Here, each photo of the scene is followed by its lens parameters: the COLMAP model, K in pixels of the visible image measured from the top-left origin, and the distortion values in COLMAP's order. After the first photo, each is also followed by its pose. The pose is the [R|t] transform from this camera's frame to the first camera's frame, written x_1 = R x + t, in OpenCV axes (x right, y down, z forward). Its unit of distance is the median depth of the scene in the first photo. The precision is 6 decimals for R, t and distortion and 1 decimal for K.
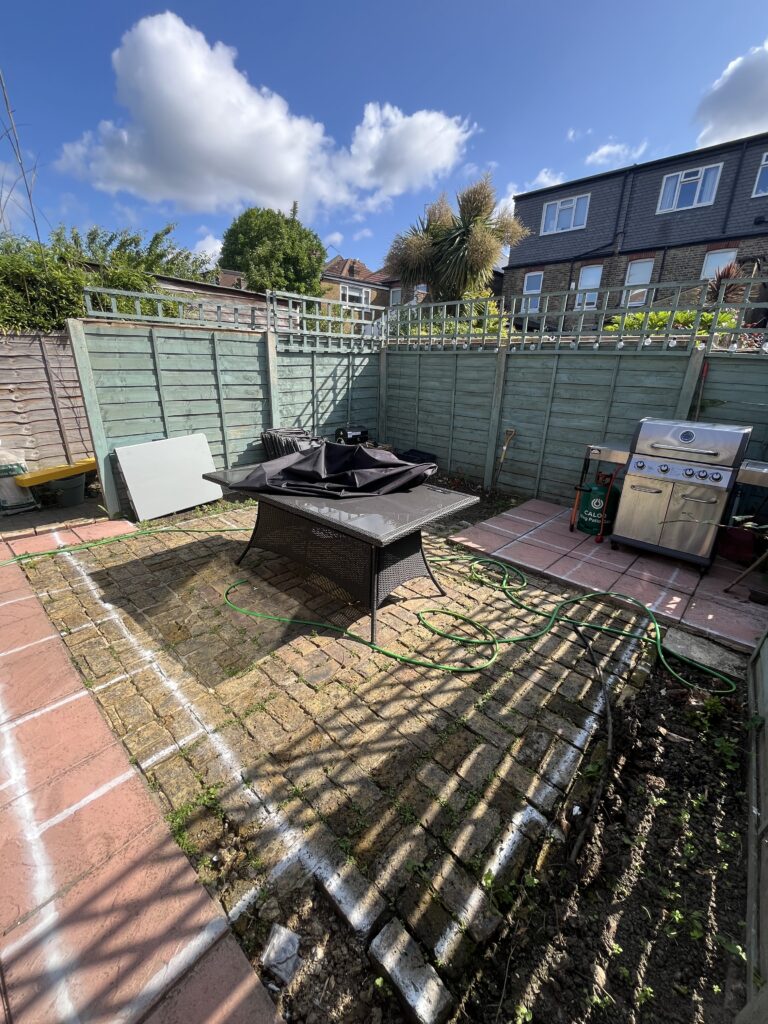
lens RADIAL K [[413.7, 0, 384.0], [0, 413.7, 512.0], [0, 0, 1]] dist [-0.003027, -0.000454]
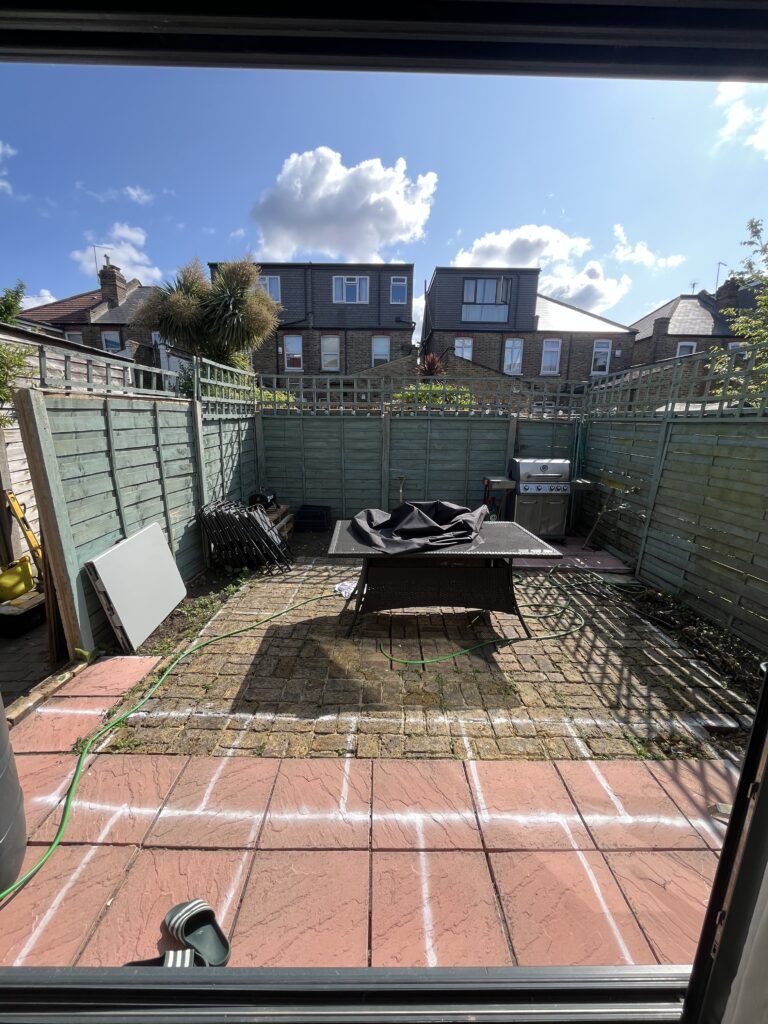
lens RADIAL K [[413.7, 0, 384.0], [0, 413.7, 512.0], [0, 0, 1]] dist [-0.003027, -0.000454]
pose [[0.737872, -0.166062, 0.654192, -0.822342], [0.234941, 0.971837, -0.018298, -0.117607], [-0.632730, 0.167198, 0.756107, 0.138191]]
